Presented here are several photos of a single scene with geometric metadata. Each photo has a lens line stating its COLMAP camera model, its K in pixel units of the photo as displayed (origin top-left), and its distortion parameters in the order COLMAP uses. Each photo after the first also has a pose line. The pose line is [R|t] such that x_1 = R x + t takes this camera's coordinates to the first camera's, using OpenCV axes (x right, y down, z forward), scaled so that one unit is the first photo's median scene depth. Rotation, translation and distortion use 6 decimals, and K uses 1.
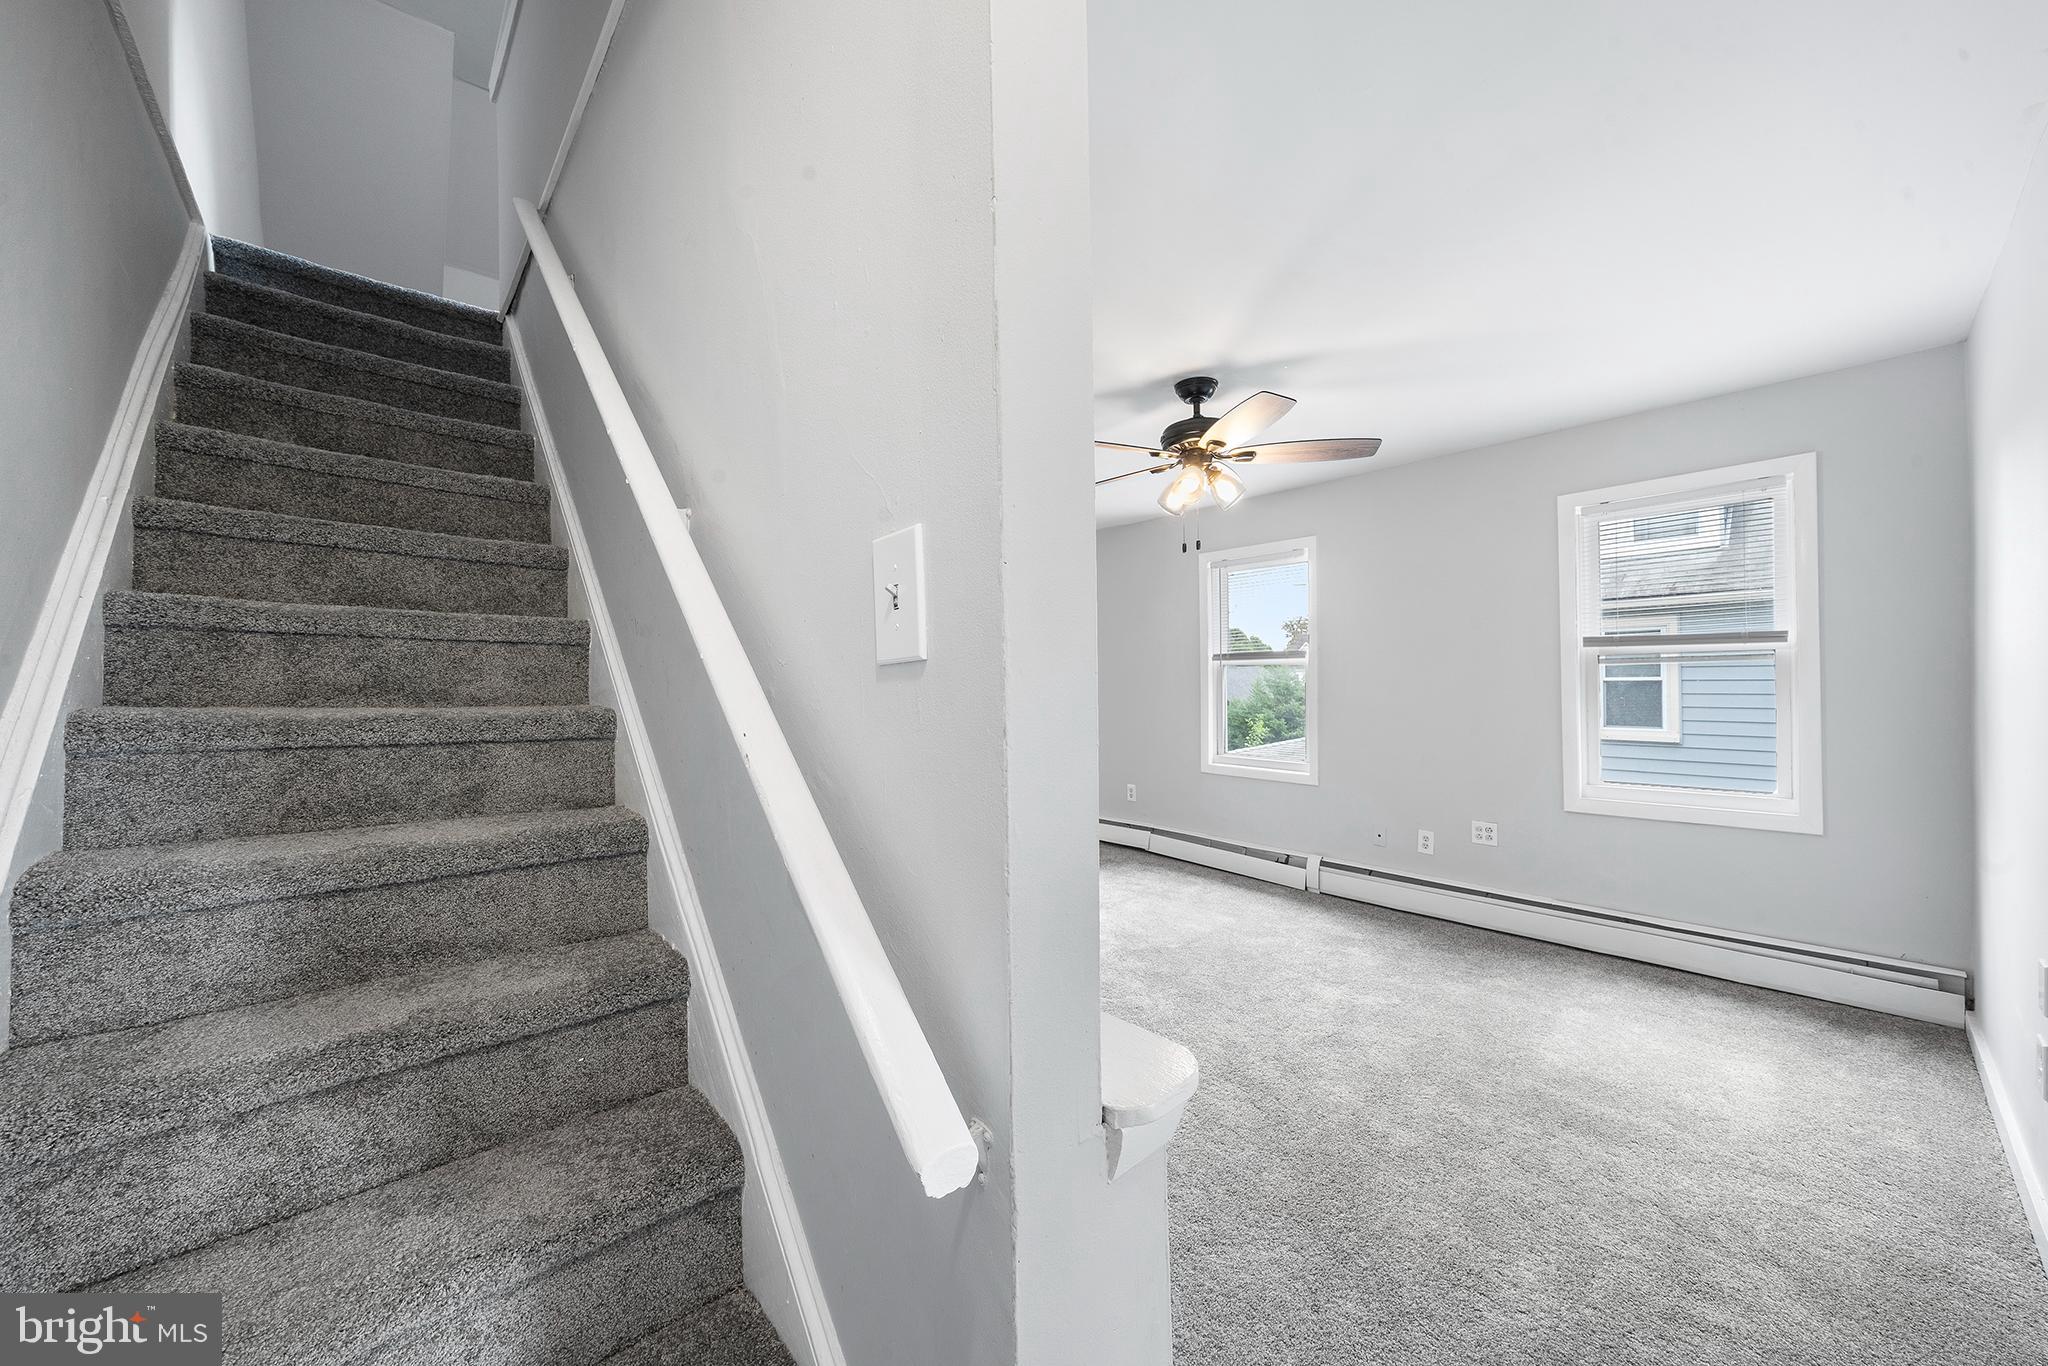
lens RADIAL K [[733.2, 0, 1032.4], [0, 733.2, 686.2], [0, 0, 1]] dist [-0.002597, -0.000048]
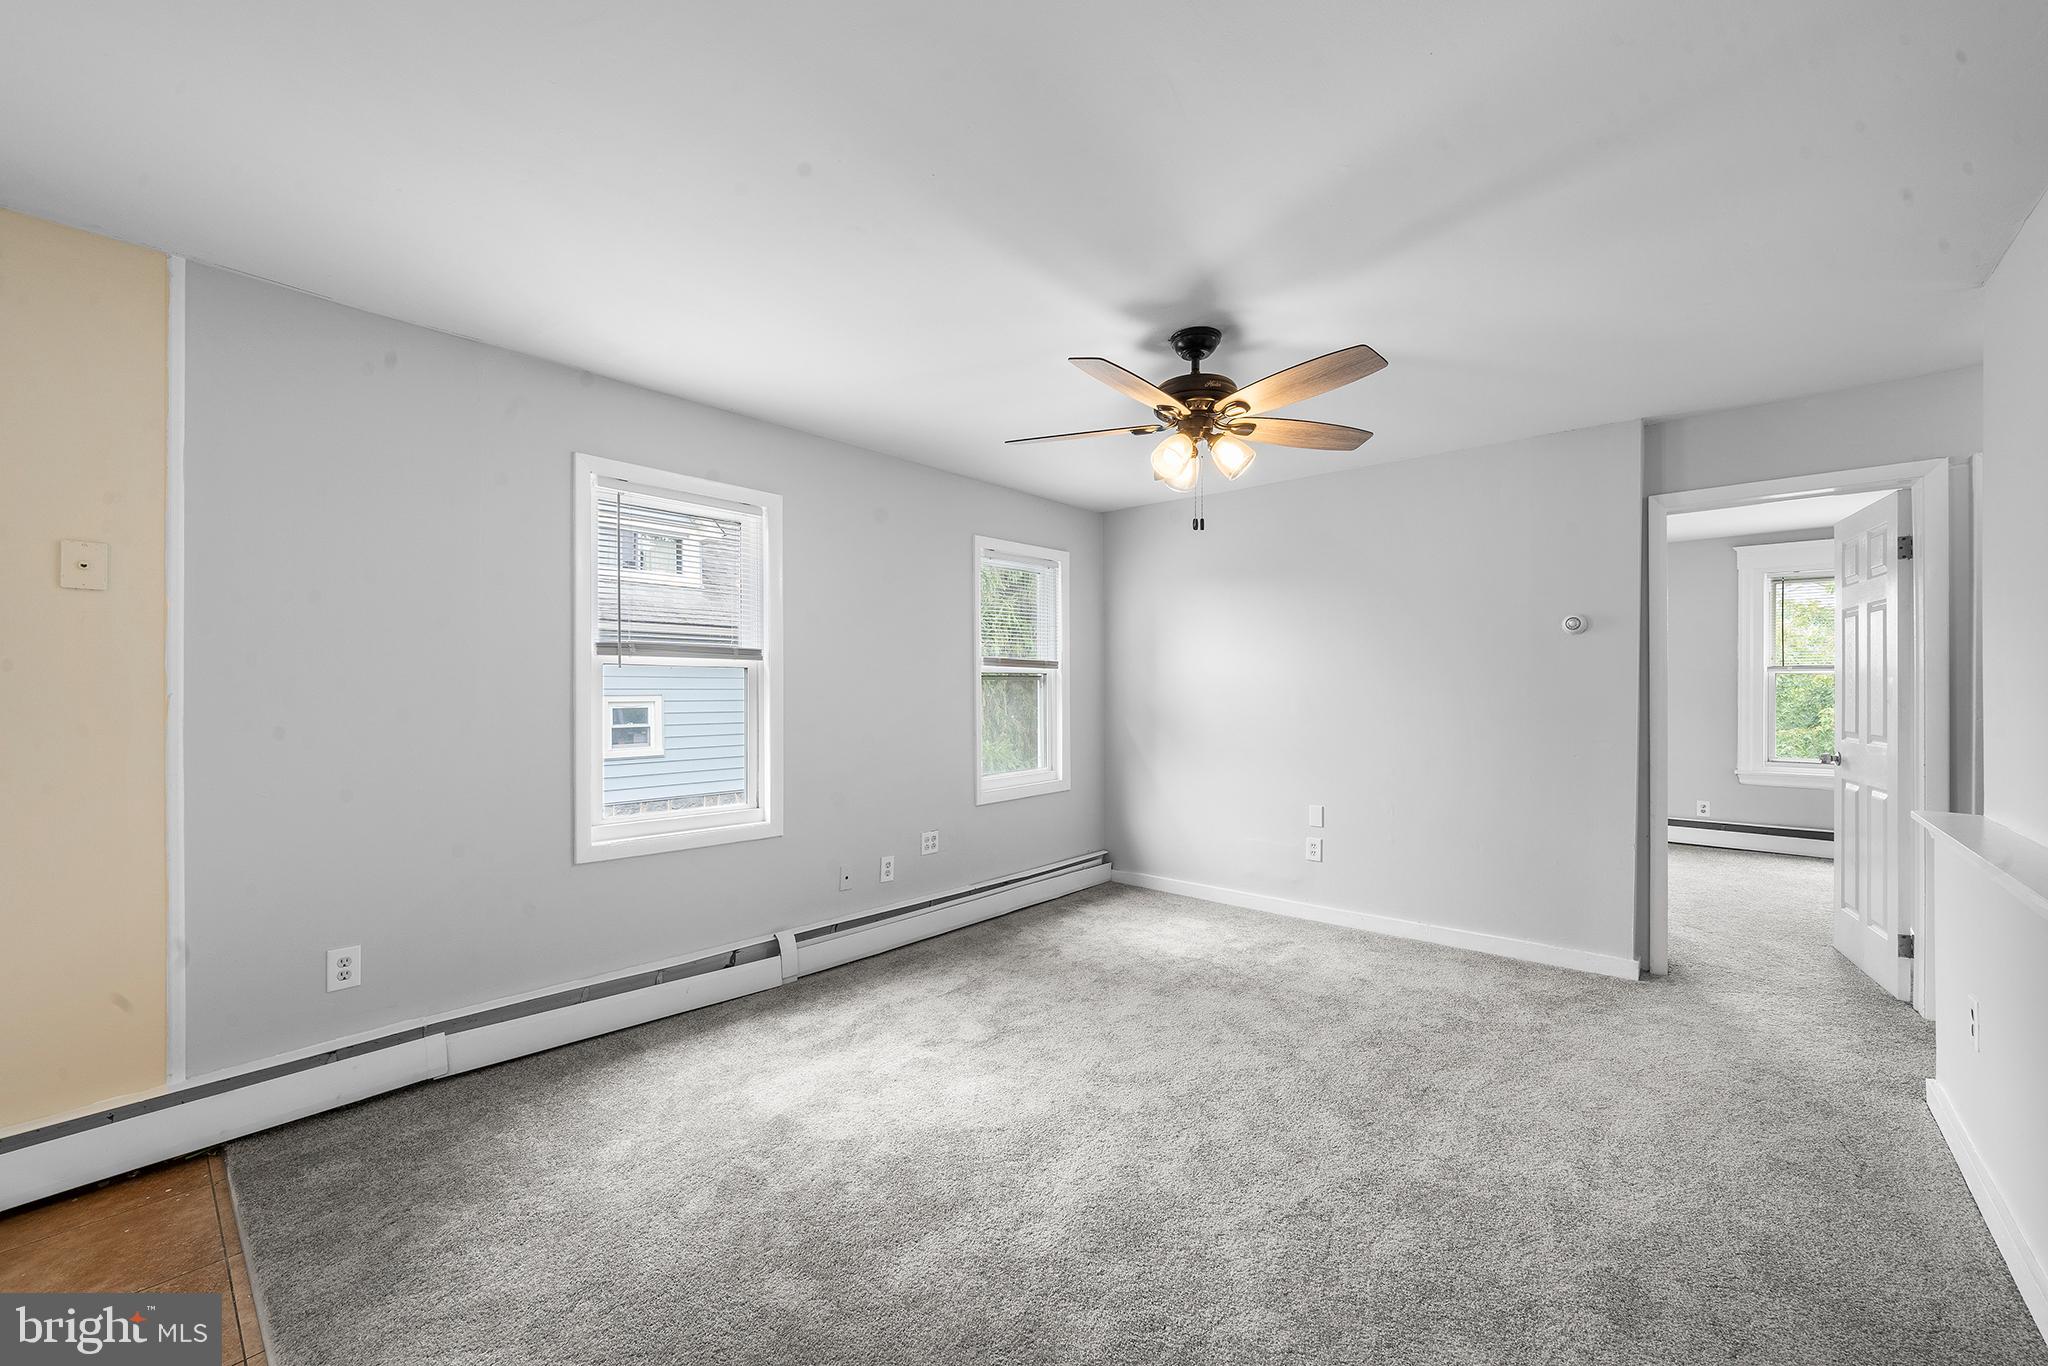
lens RADIAL K [[803.1, 0, 1028.7], [0, 803.1, 691.0], [0, 0, 1]] dist [-0.001343, 0.000265]
pose [[-0.117441, 0.015767, 0.992955, -0.553085], [0.014309, 0.999797, -0.014183, 0.007860], [-0.992977, 0.012542, -0.117643, 1.068014]]
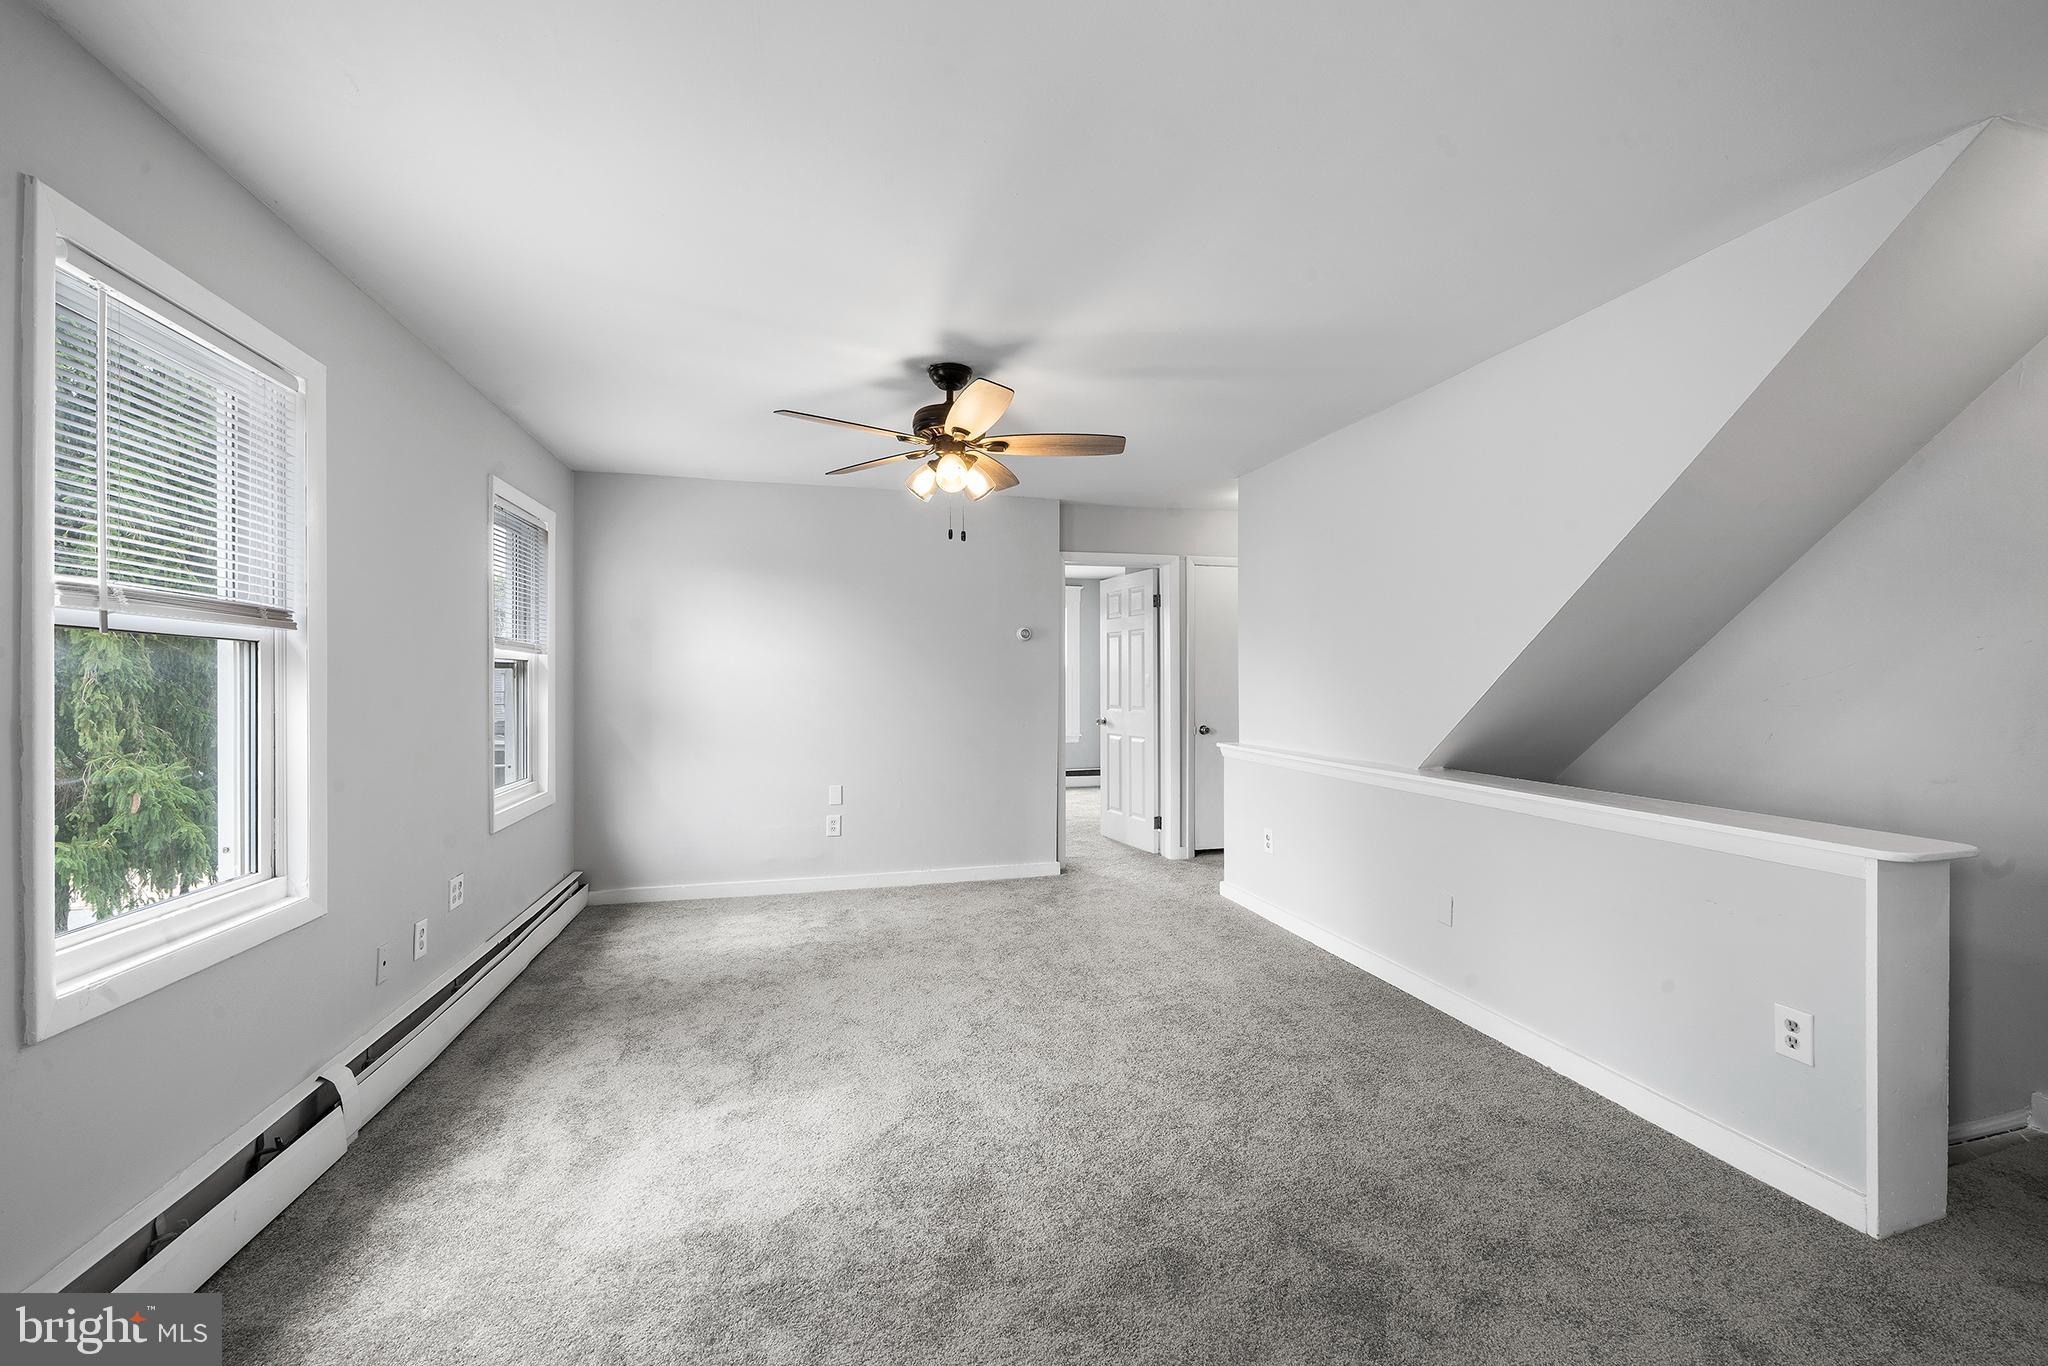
lens RADIAL K [[803.1, 0, 1032.4], [0, 803.1, 677.0], [0, 0, 1]] dist [-0.001343, 0.000265]
pose [[-0.886986, 0.020596, 0.461337, -0.291160], [0.021597, 0.999762, -0.003110, 0.000149], [-0.461292, 0.007205, -0.887219, 1.558606]]
